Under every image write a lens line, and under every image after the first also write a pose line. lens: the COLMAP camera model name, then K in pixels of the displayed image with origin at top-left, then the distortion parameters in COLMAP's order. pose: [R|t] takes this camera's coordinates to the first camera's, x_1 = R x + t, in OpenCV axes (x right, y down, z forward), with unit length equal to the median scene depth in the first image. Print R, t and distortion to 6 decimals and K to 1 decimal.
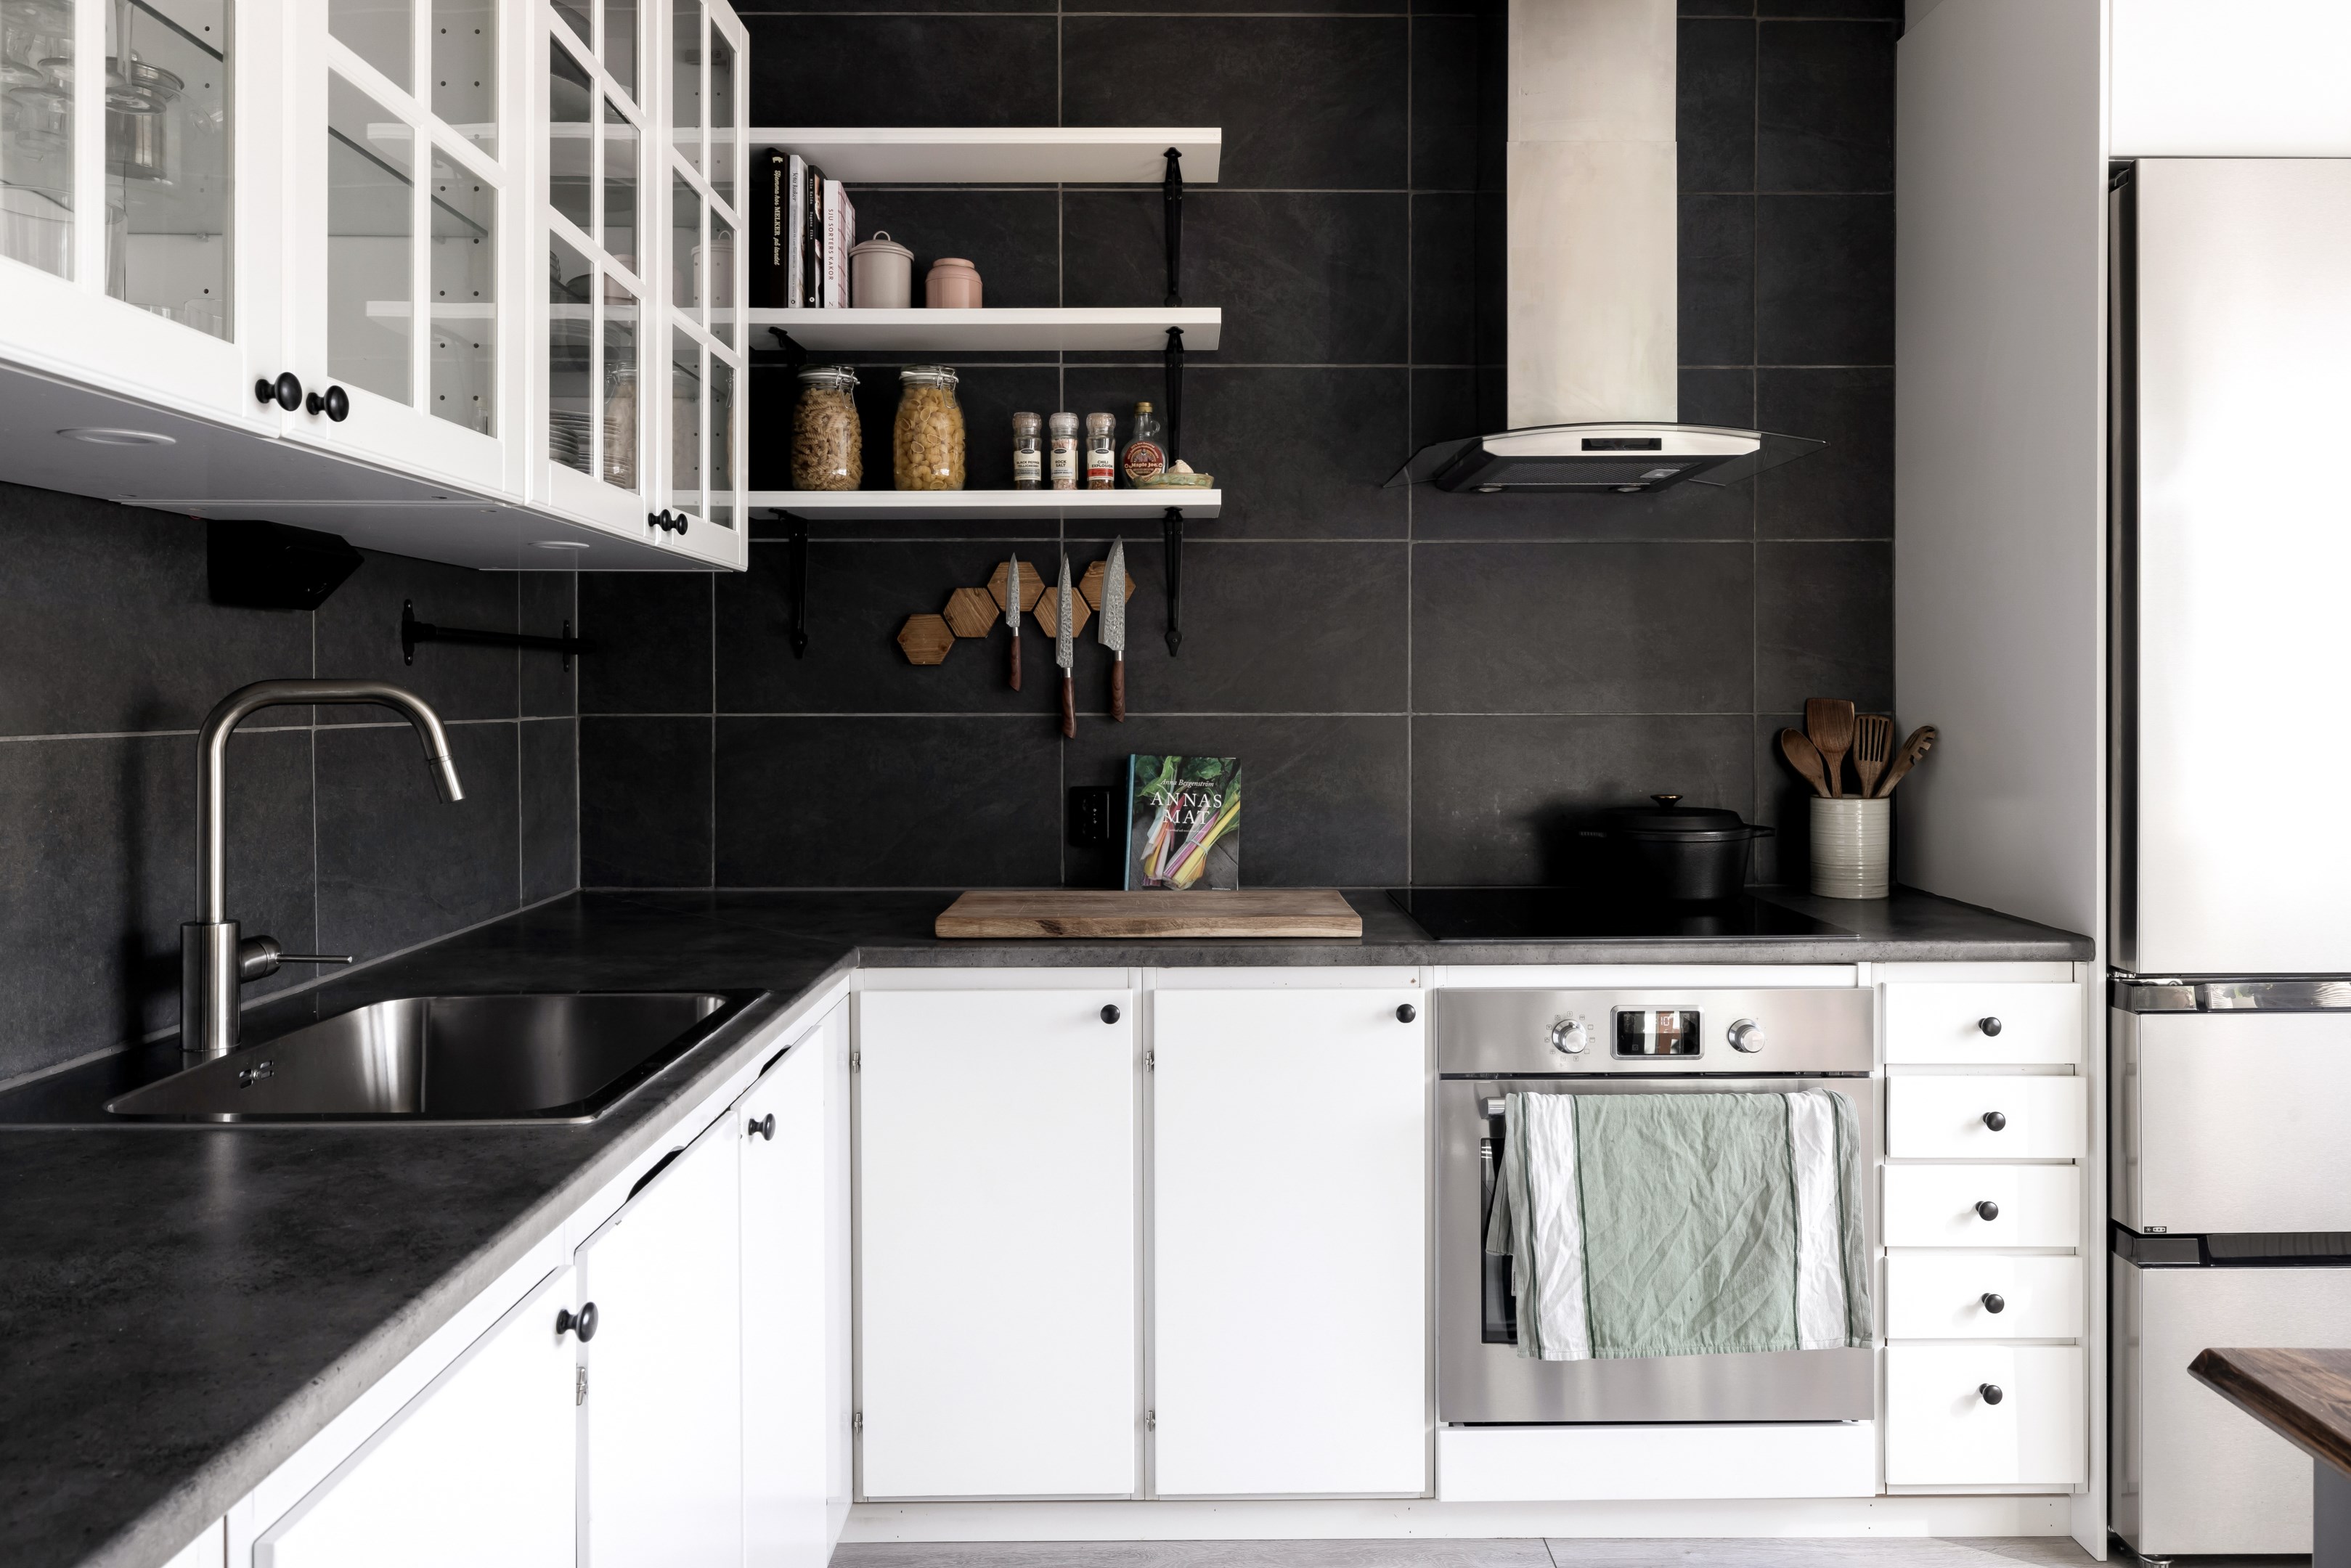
lens RADIAL K [[1579.5, 0, 1177.2], [0, 1579.5, 714.1], [0, 0, 1]] dist [-0.008210, 0.001892]
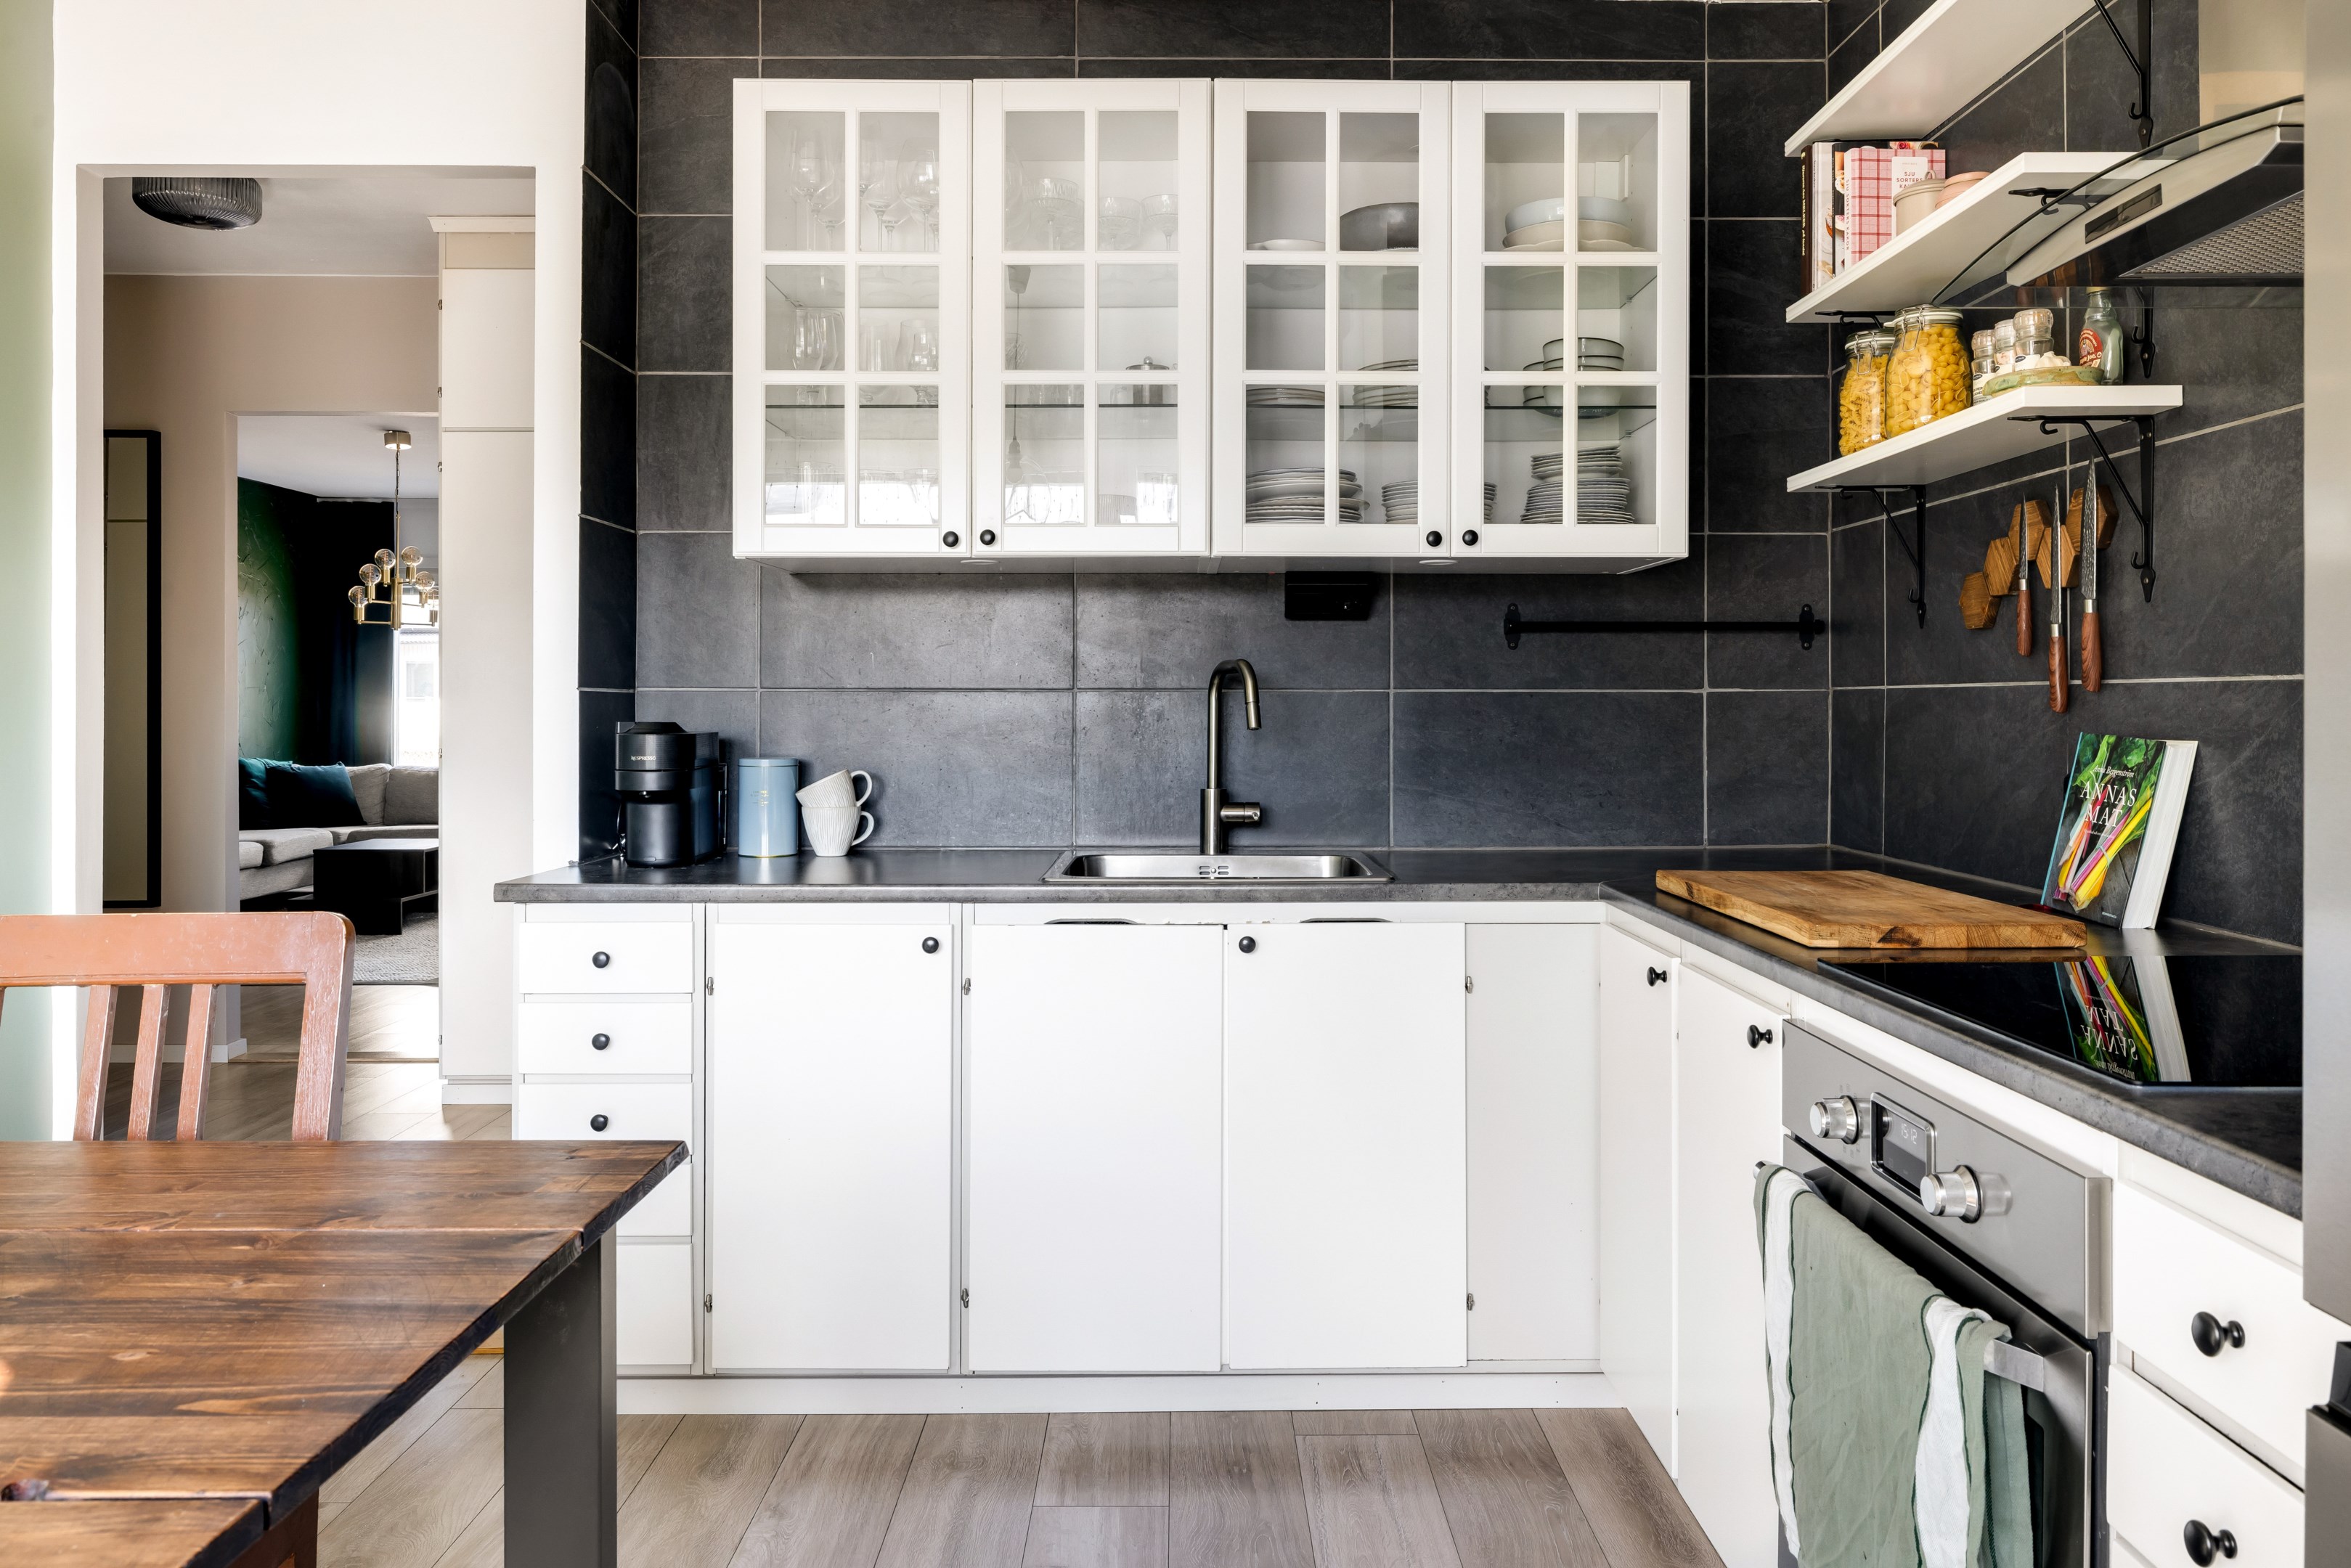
lens RADIAL K [[1653.9, 0, 1166.6], [0, 1653.9, 707.1], [0, 0, 1]] dist [-0.002483, 0.004109]
pose [[-0.018873, 0.003753, -0.999815, 0.810337], [-0.009949, 0.999943, 0.003941, 0.014597], [0.999772, 0.010021, -0.018834, 0.570994]]
